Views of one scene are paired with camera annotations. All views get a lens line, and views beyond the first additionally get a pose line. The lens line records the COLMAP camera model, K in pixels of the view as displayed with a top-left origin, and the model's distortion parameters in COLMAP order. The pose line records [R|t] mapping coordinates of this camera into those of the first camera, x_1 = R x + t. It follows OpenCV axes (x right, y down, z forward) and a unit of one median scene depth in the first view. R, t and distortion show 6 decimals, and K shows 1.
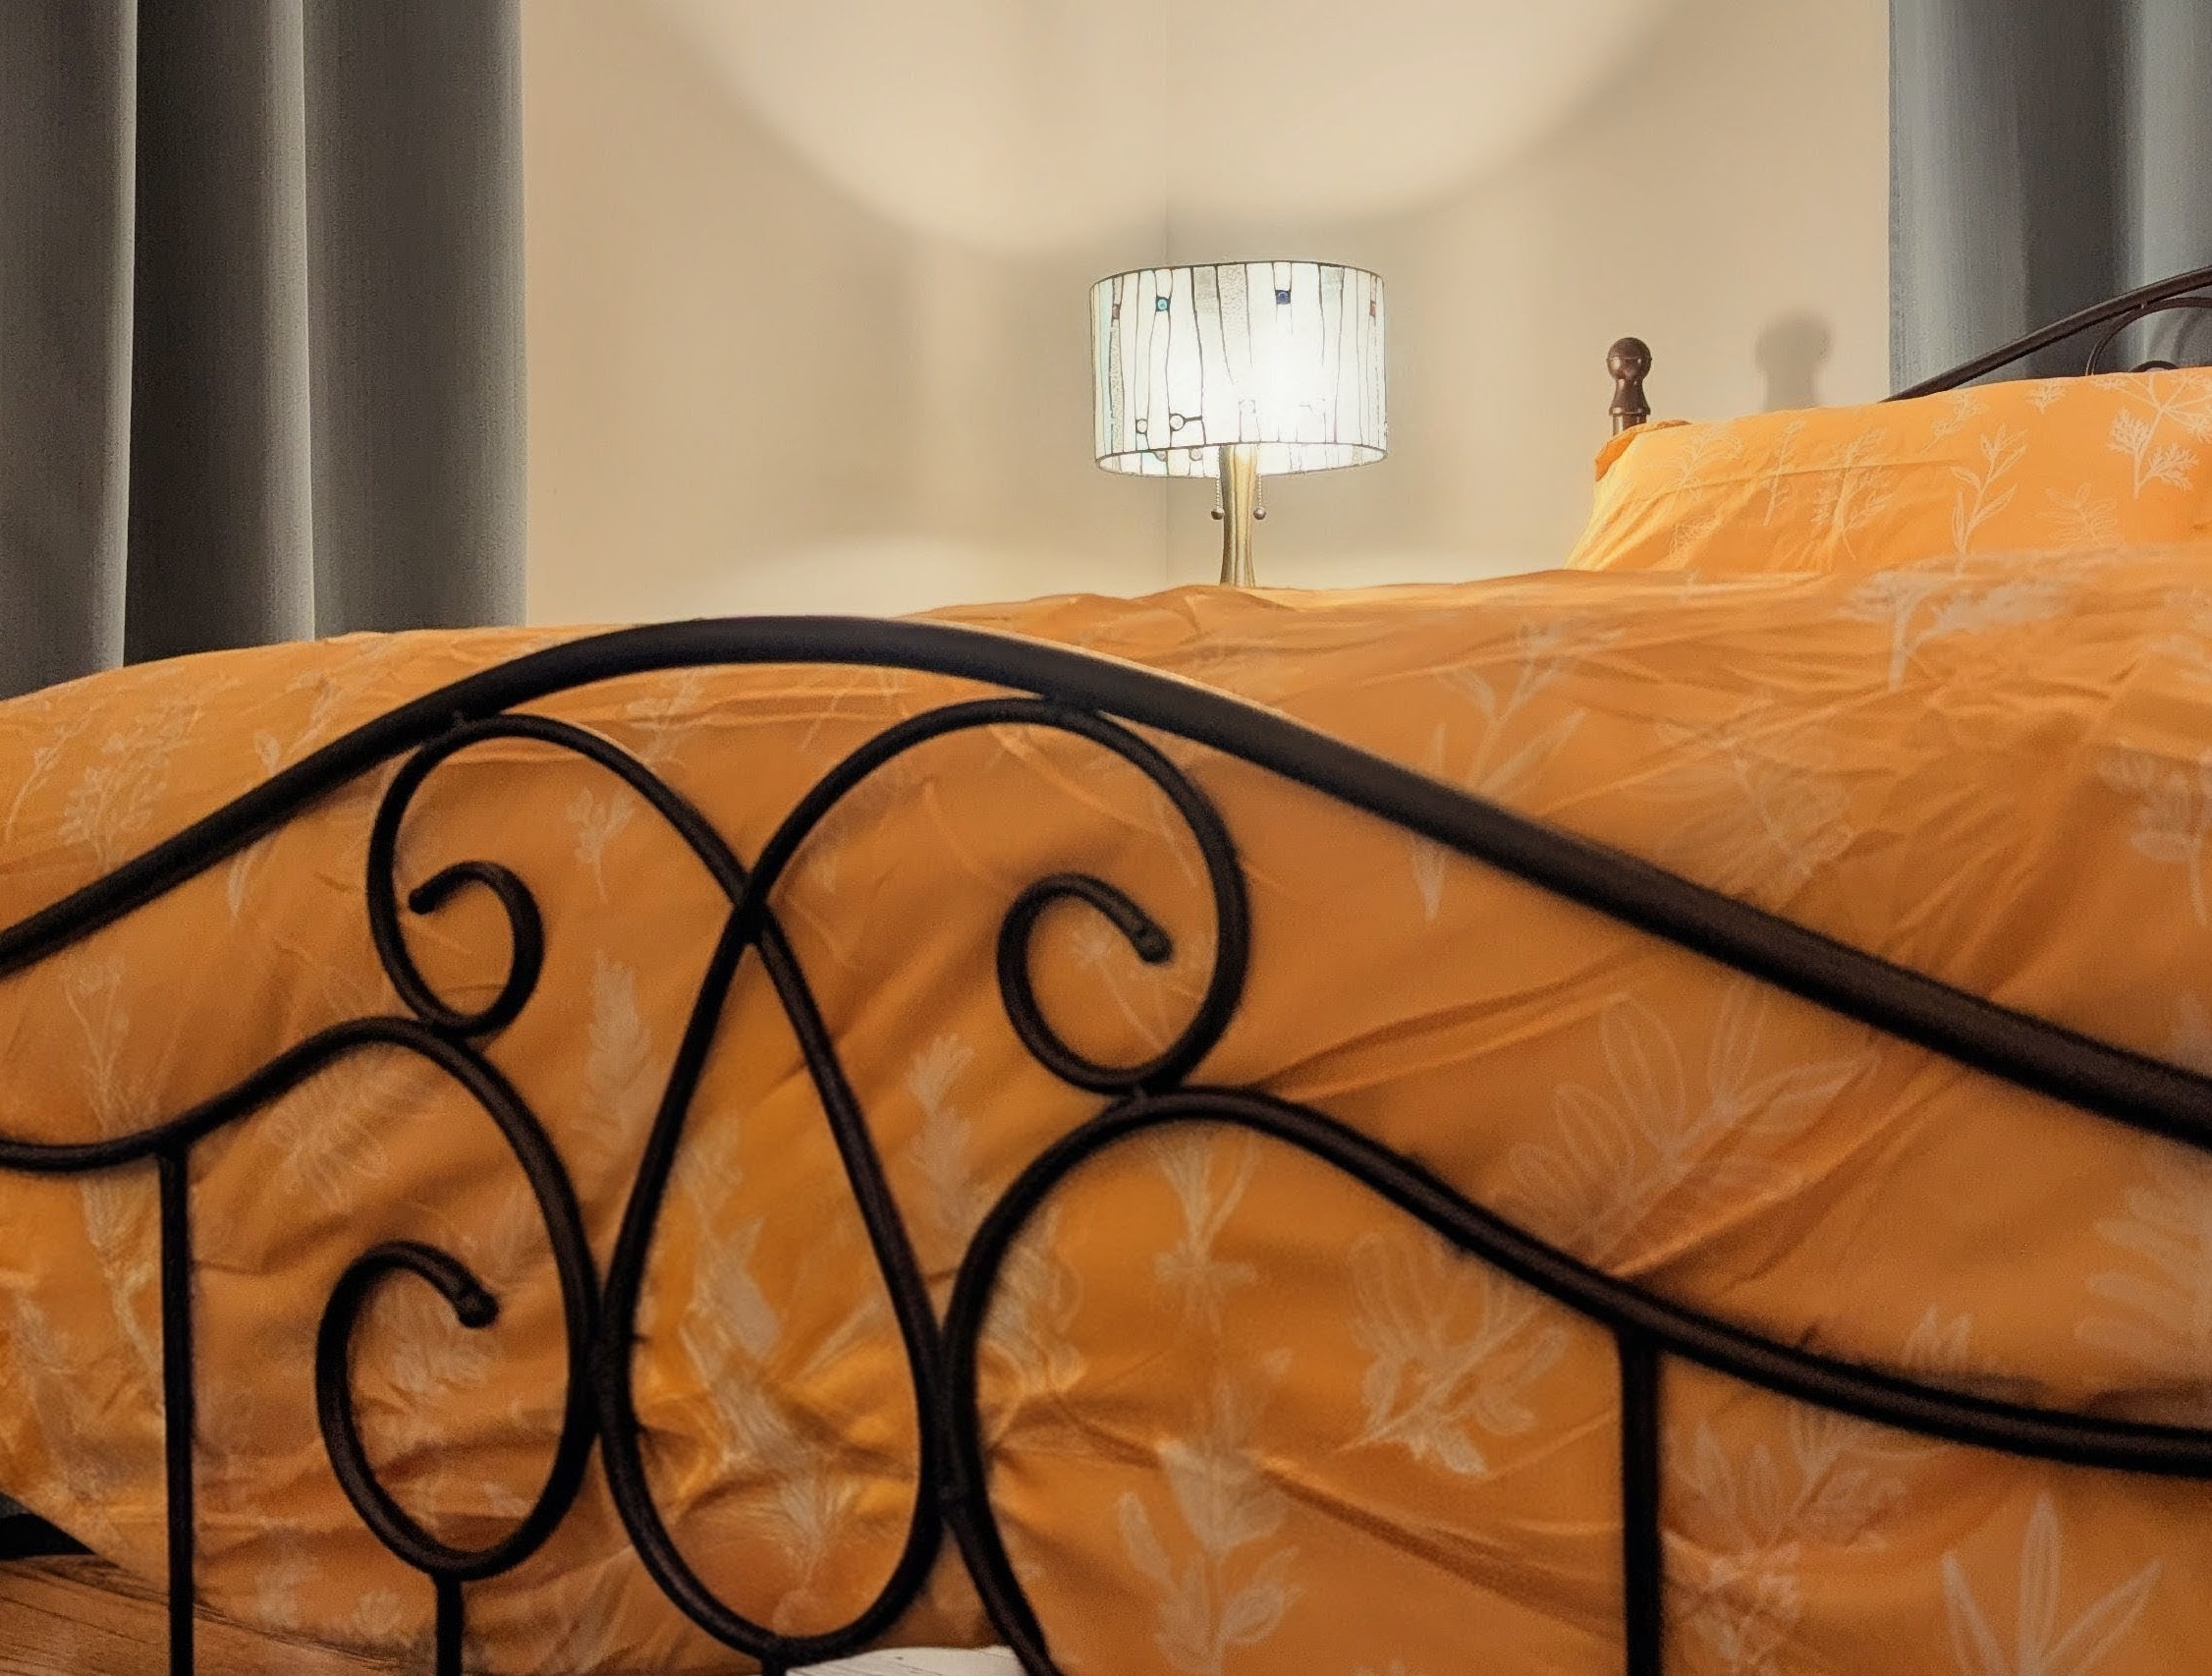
lens RADIAL K [[2544.3, 0, 1109.8], [0, 2544.3, 839.6], [0, 0, 1]] dist [0.086852, 0.000000]
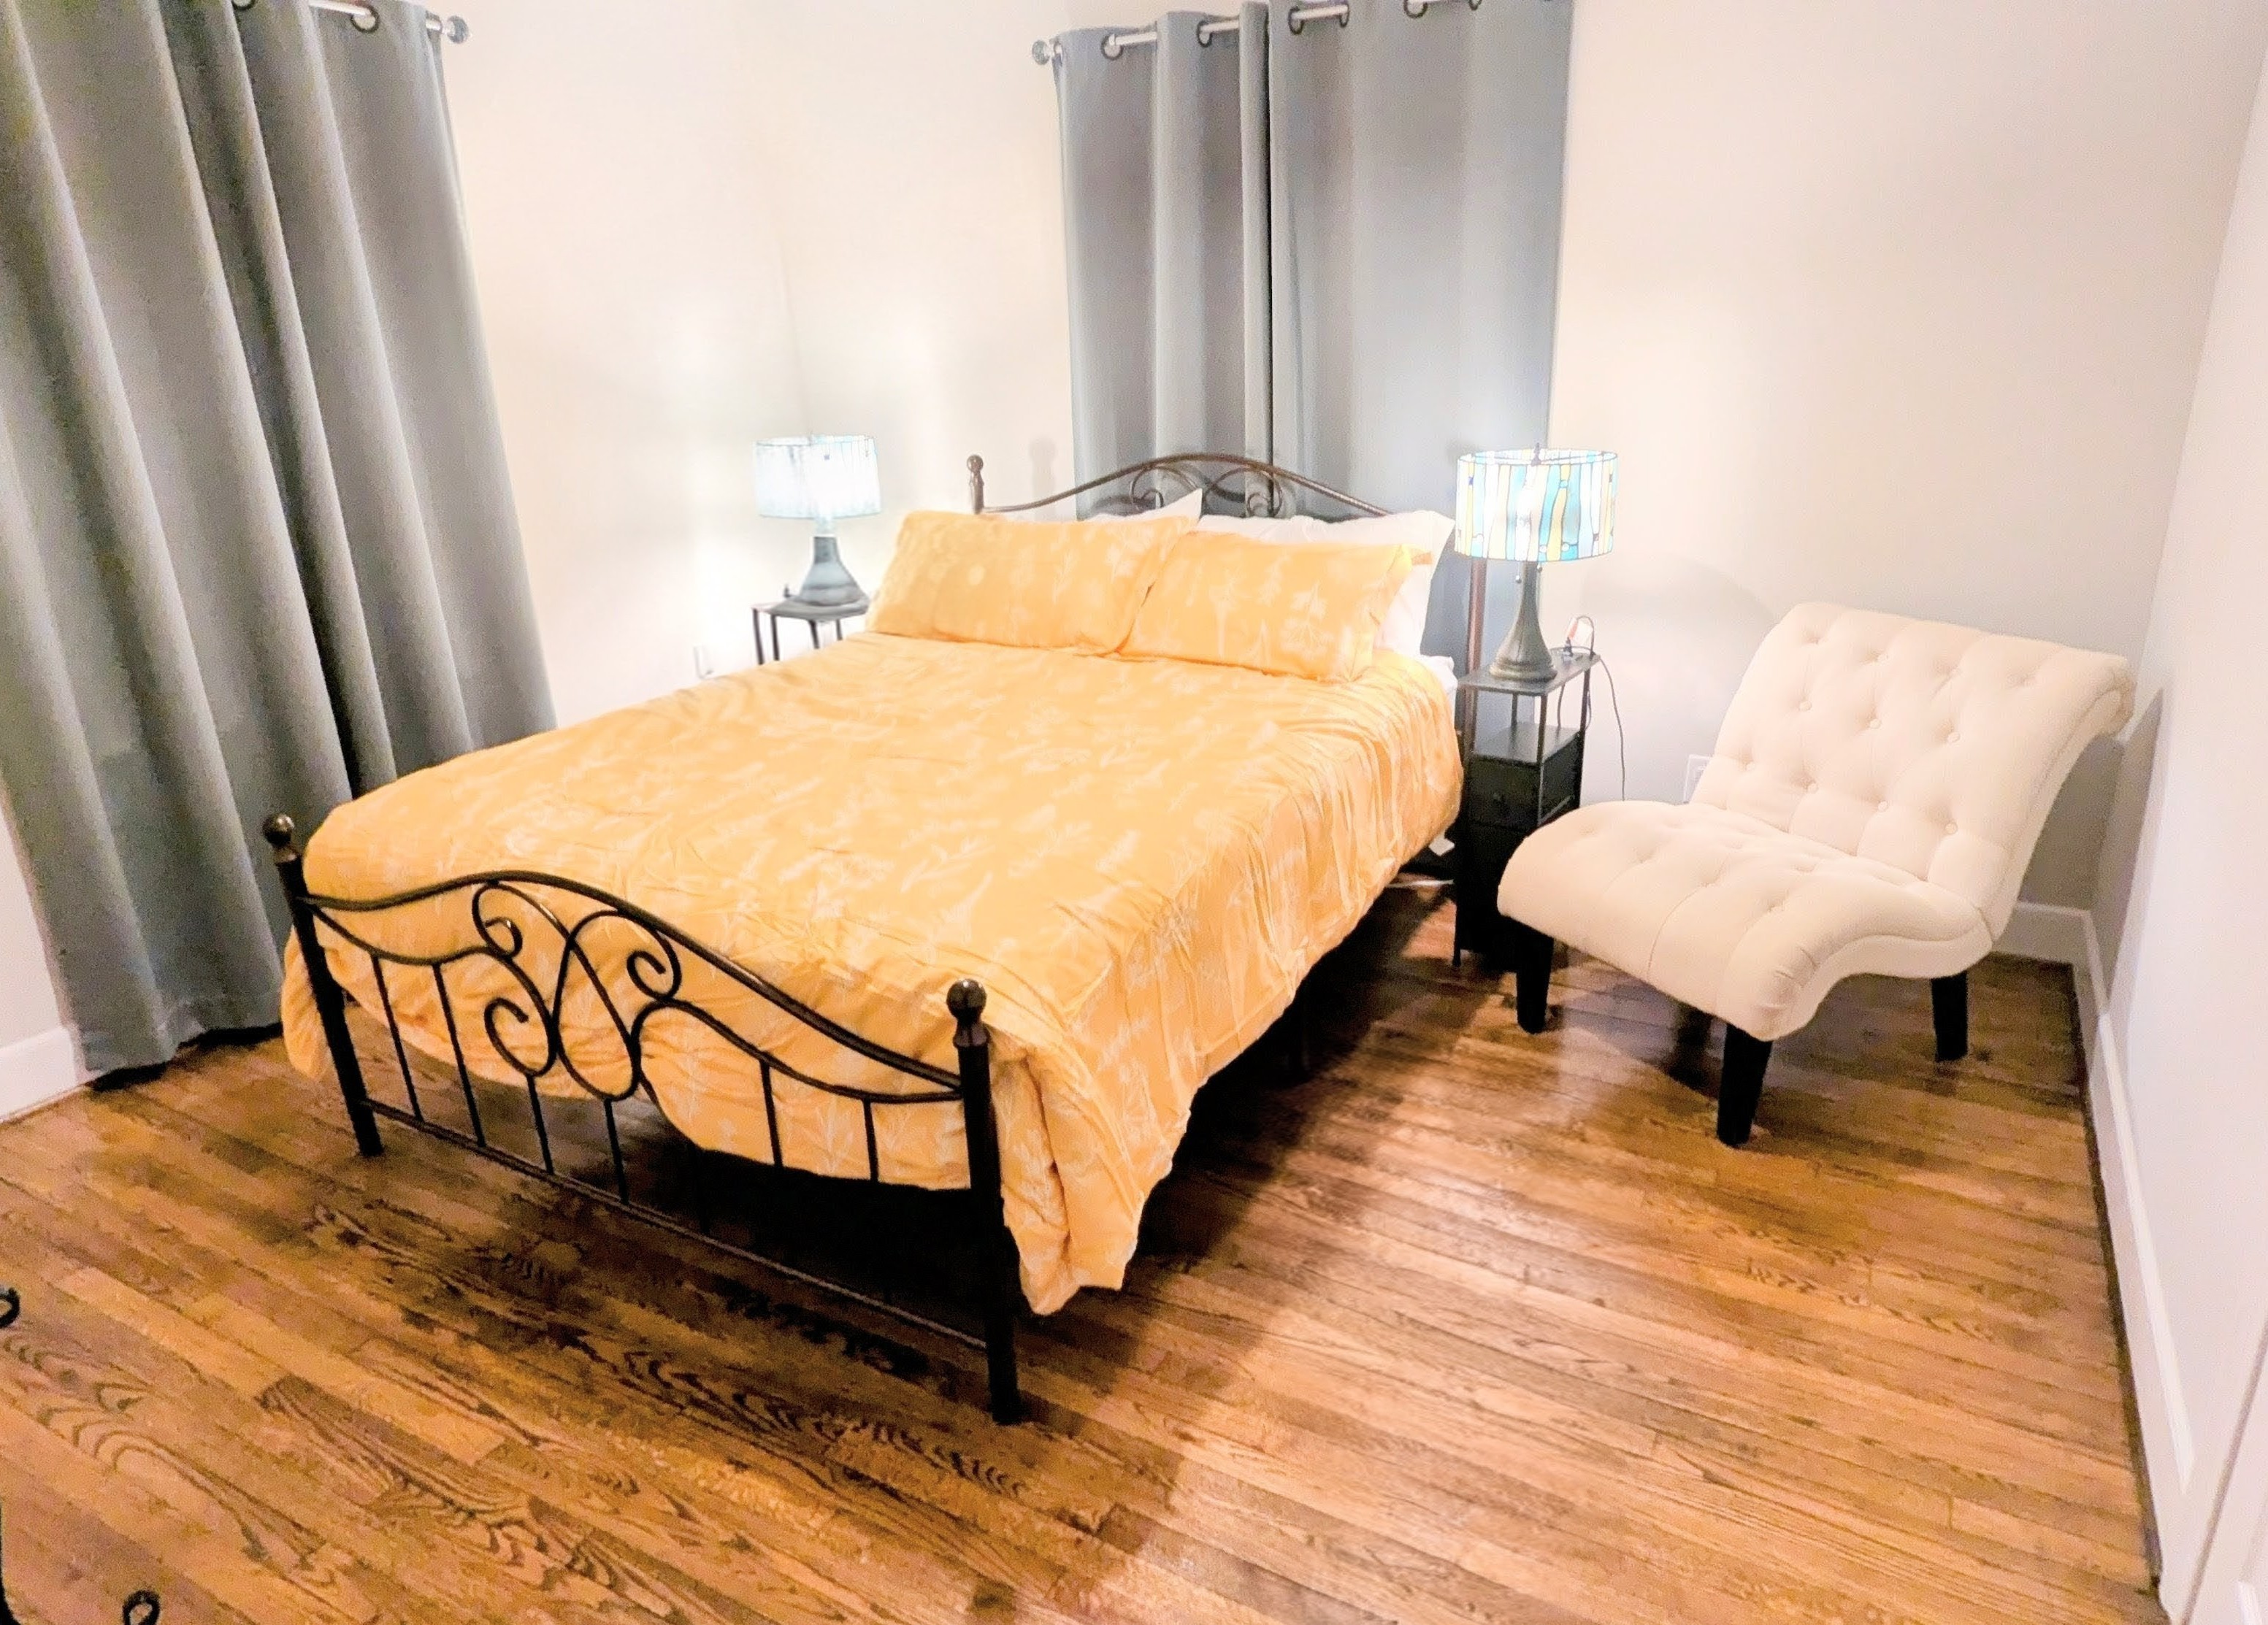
lens RADIAL K [[1412.5, 0, 1134.8], [0, 1412.5, 810.5], [0, 0, 1]] dist [-0.004337, -0.000464]
pose [[0.994237, -0.056003, 0.091414, 0.523546], [0.019114, 0.931644, 0.362868, -0.908620], [-0.105487, -0.359030, 0.927346, -1.025446]]
